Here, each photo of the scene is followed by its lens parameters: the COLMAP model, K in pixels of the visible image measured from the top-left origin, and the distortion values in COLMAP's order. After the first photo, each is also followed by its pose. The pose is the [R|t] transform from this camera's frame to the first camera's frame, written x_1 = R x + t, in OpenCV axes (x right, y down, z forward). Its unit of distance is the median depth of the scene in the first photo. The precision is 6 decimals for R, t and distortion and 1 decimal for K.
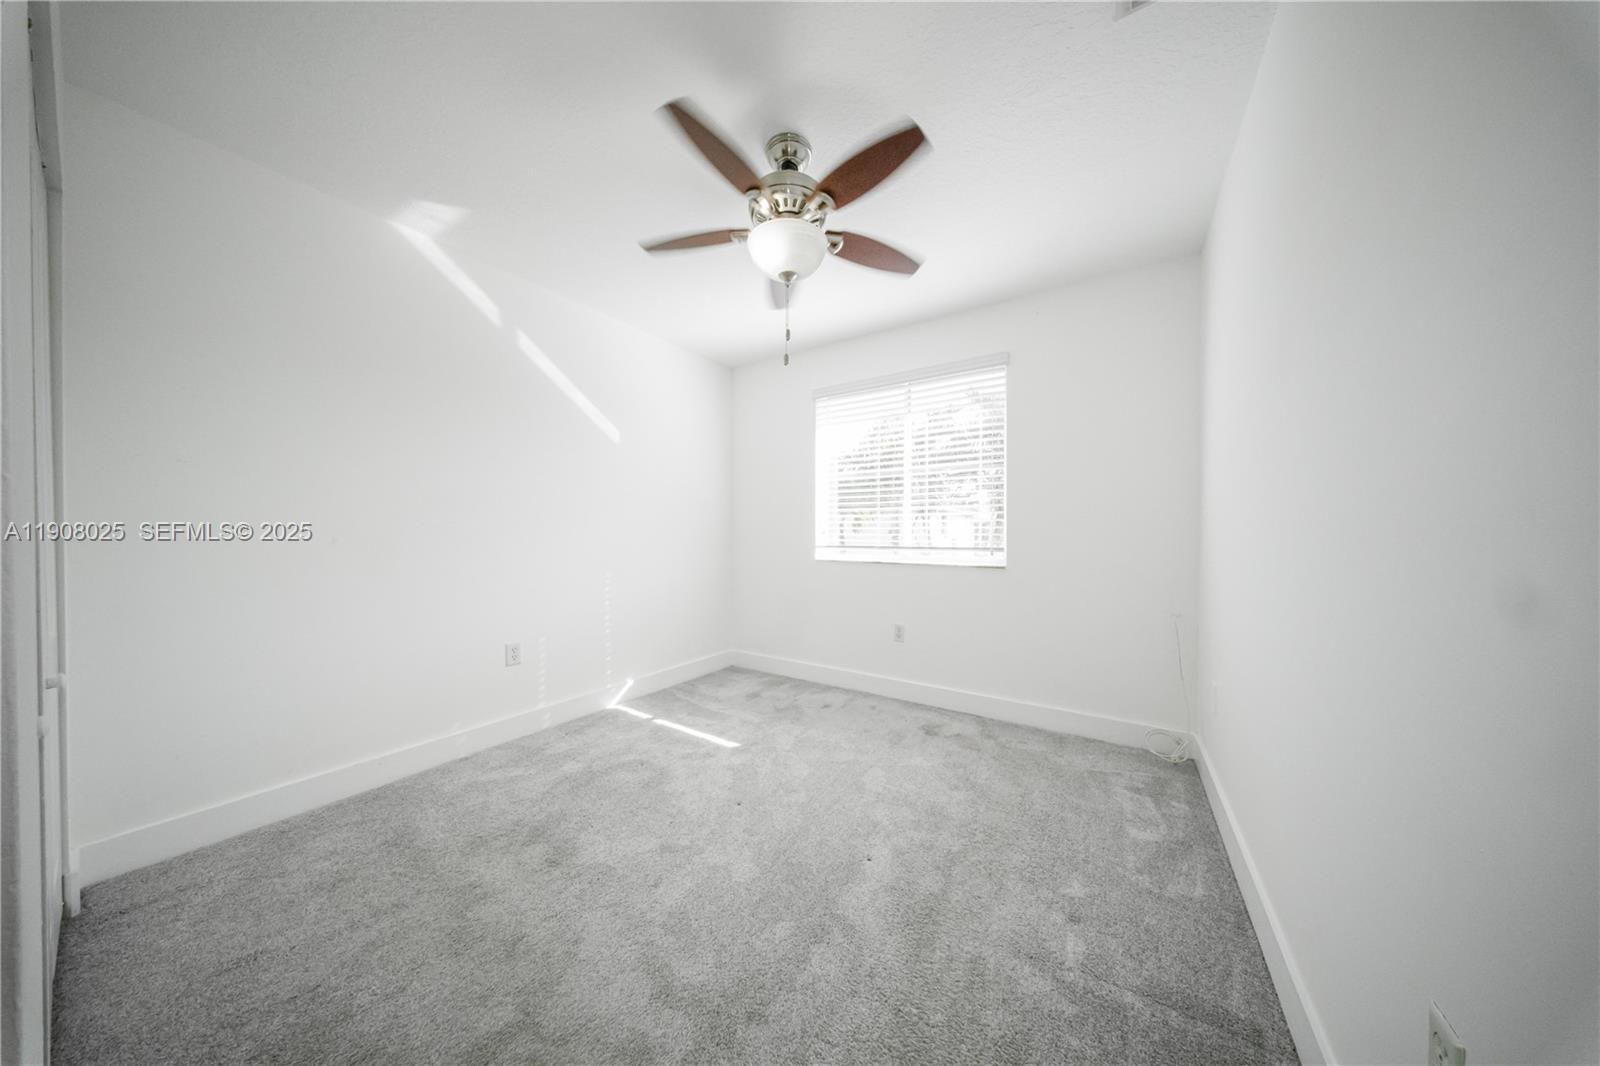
lens RADIAL K [[479.2, 0, 798.7], [0, 479.2, 534.3], [0, 0, 1]] dist [0.000299, -0.000083]
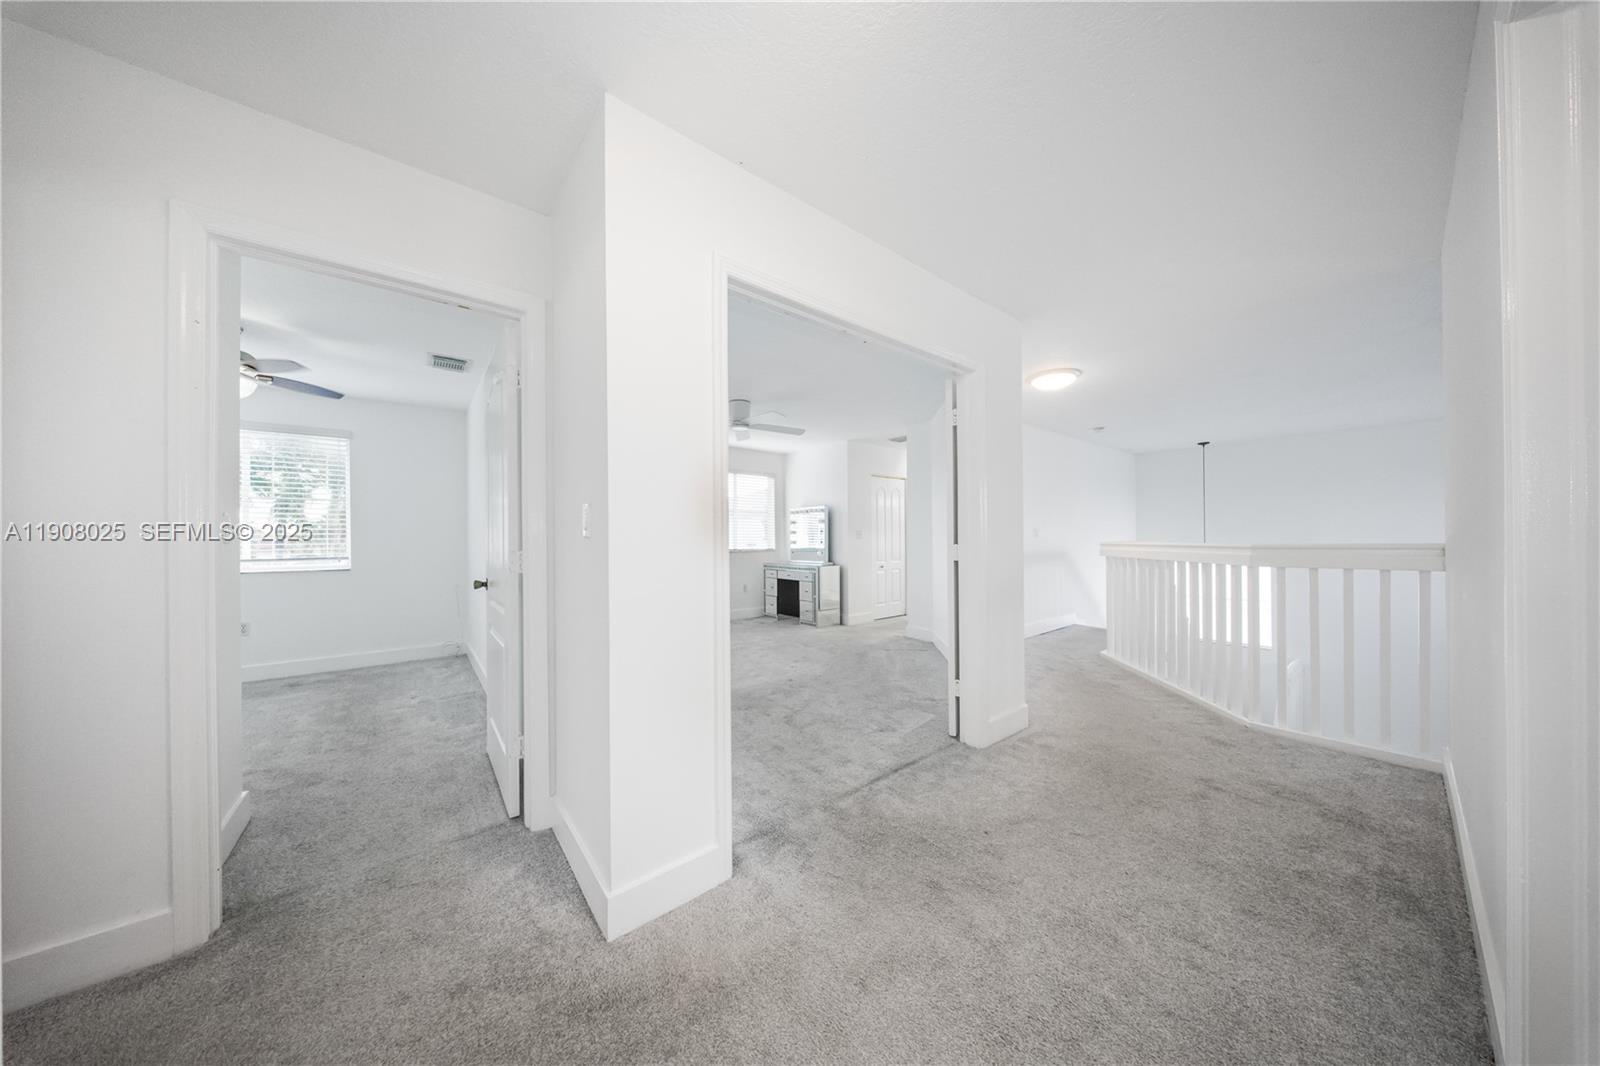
lens RADIAL K [[479.2, 0, 794.3], [0, 479.2, 535.3], [0, 0, 1]] dist [0.000299, -0.000083]
pose [[0.311326, -0.002125, 0.950301, -0.886188], [0.015687, 0.999873, -0.002903, -0.020964], [-0.950174, 0.015811, 0.311319, -1.262630]]
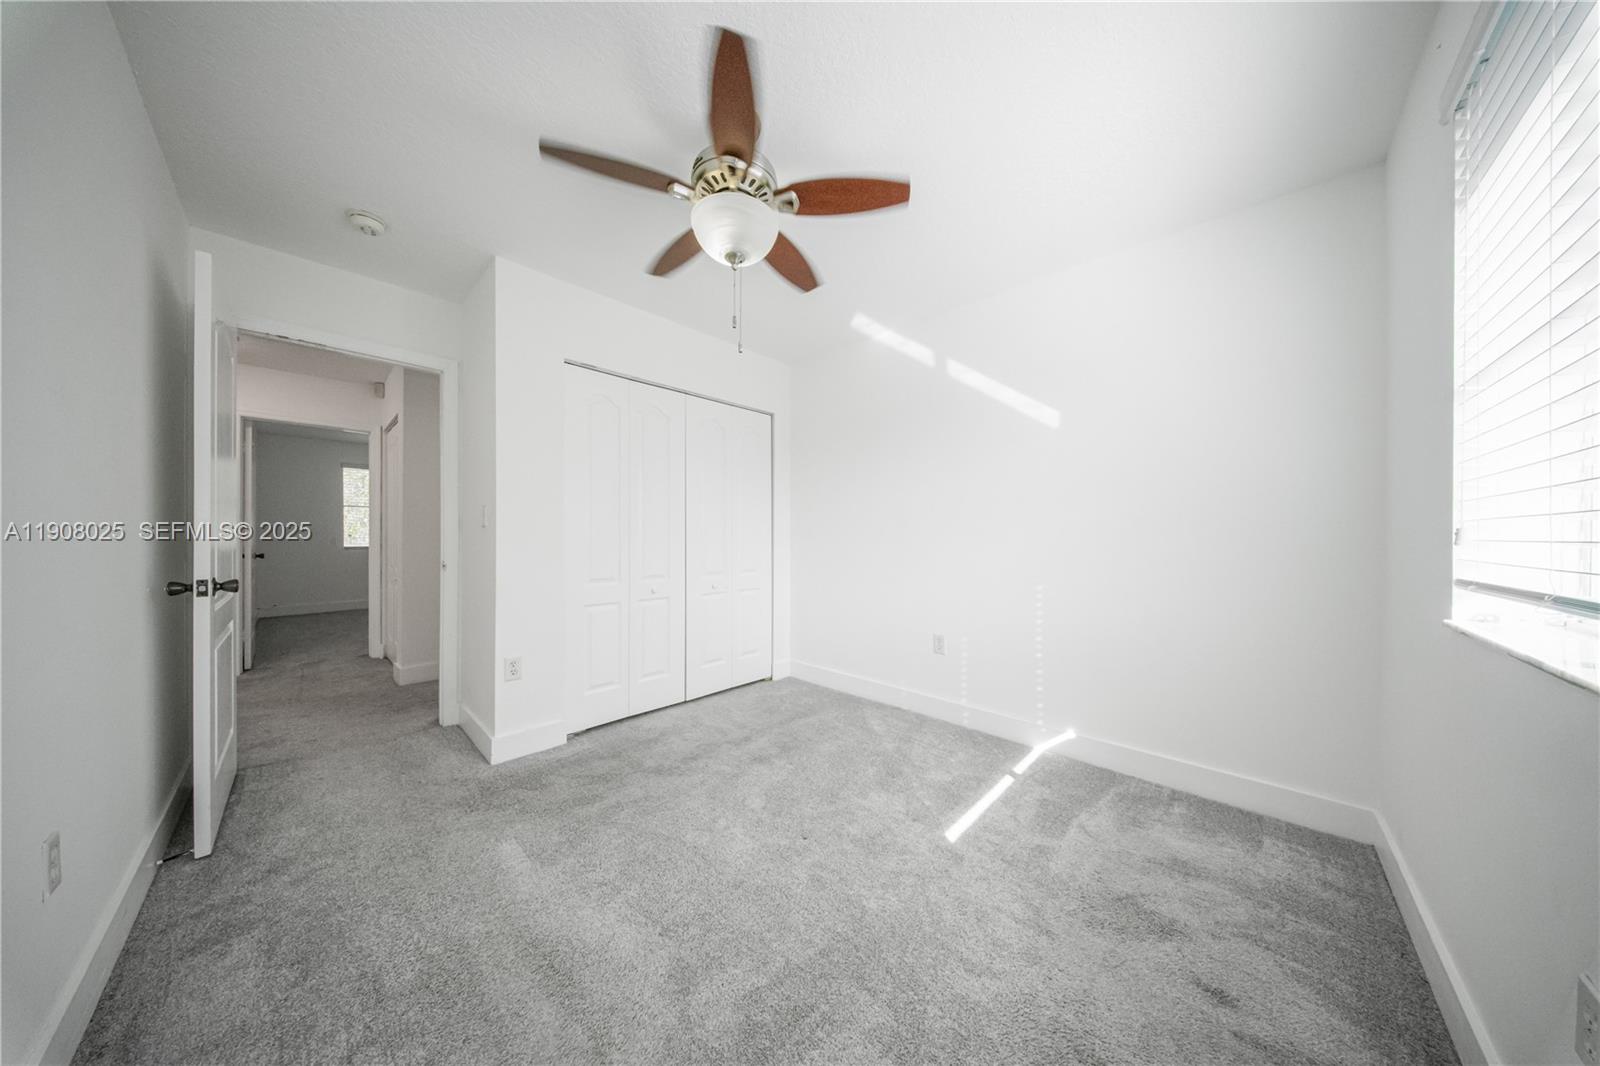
lens RADIAL K [[479.2, 0, 813.4], [0, 479.2, 528.6], [0, 0, 1]] dist [0.000299, -0.000083]
pose [[-0.156721, -0.008168, -0.987609, 0.521489], [-0.008878, 0.999937, -0.006861, -0.014722], [0.987603, 0.007693, -0.156784, 0.775955]]
